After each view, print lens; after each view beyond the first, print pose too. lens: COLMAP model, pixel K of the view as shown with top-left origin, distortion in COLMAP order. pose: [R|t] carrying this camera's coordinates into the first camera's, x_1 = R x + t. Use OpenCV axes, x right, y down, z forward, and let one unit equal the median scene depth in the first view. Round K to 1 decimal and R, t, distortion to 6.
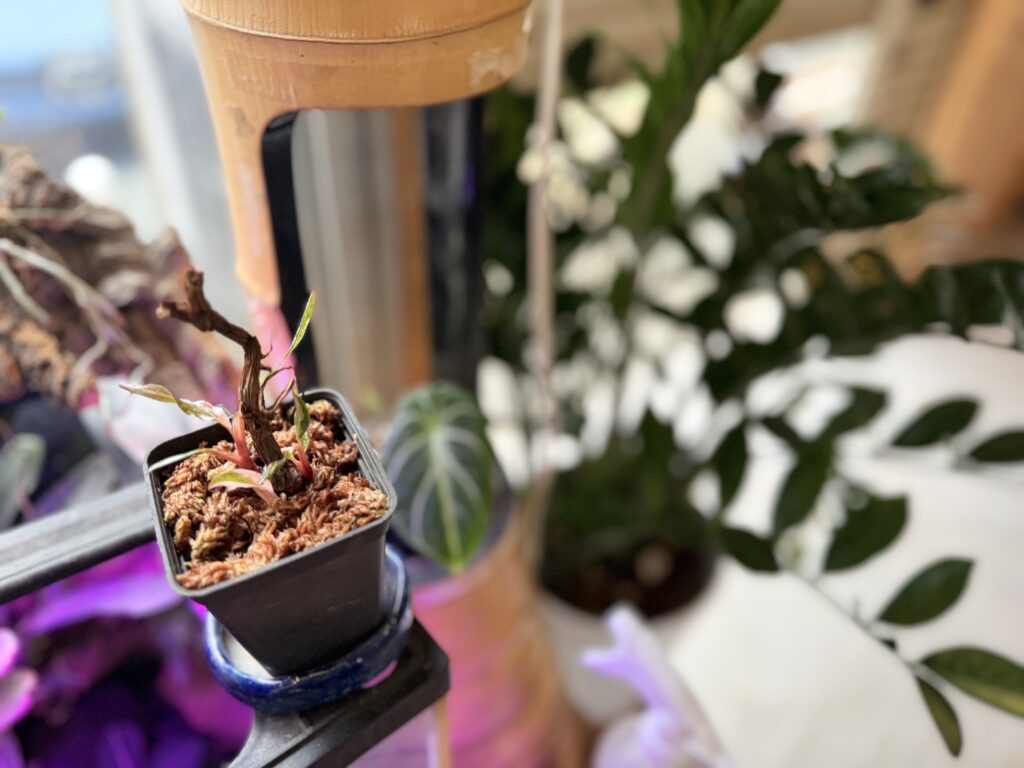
lens RADIAL K [[725.5, 0, 513.9], [0, 725.5, 386.0], [0, 0, 1]] dist [0.063989, -0.079820]
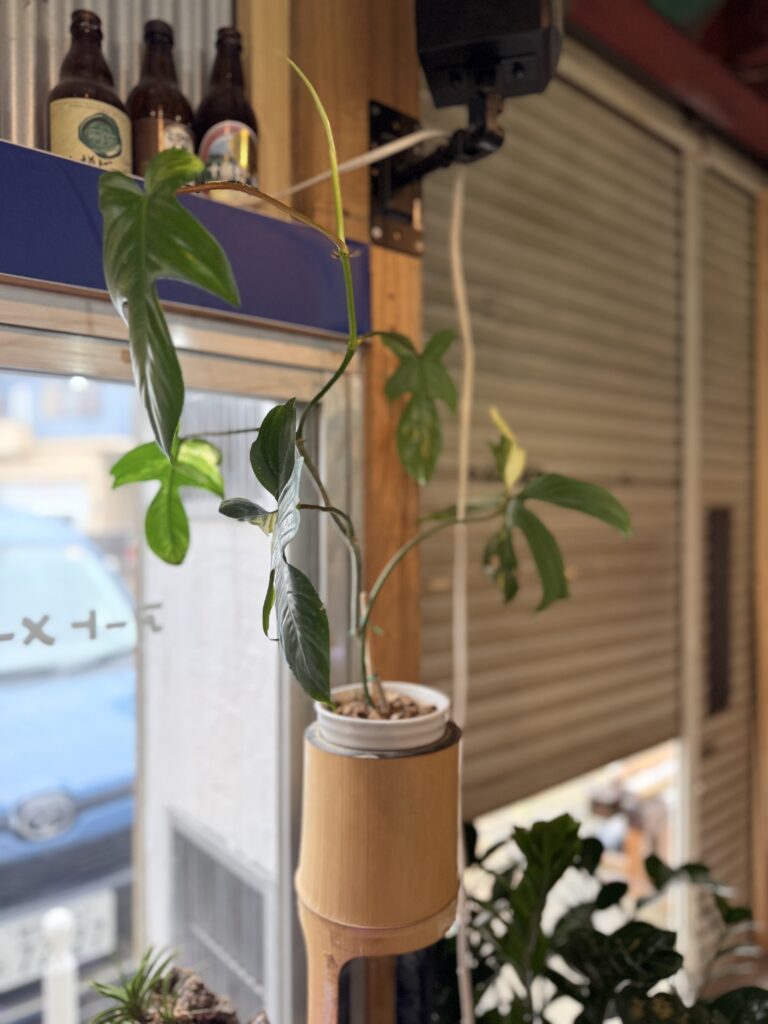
lens RADIAL K [[725.5, 0, 384.0], [0, 725.5, 512.0], [0, 0, 1]] dist [0.063989, -0.079820]
pose [[0.997718, -0.062170, 0.026348, -0.195760], [0.064706, 0.768759, -0.636256, 0.006123], [0.019301, 0.636509, 0.771028, -1.504460]]
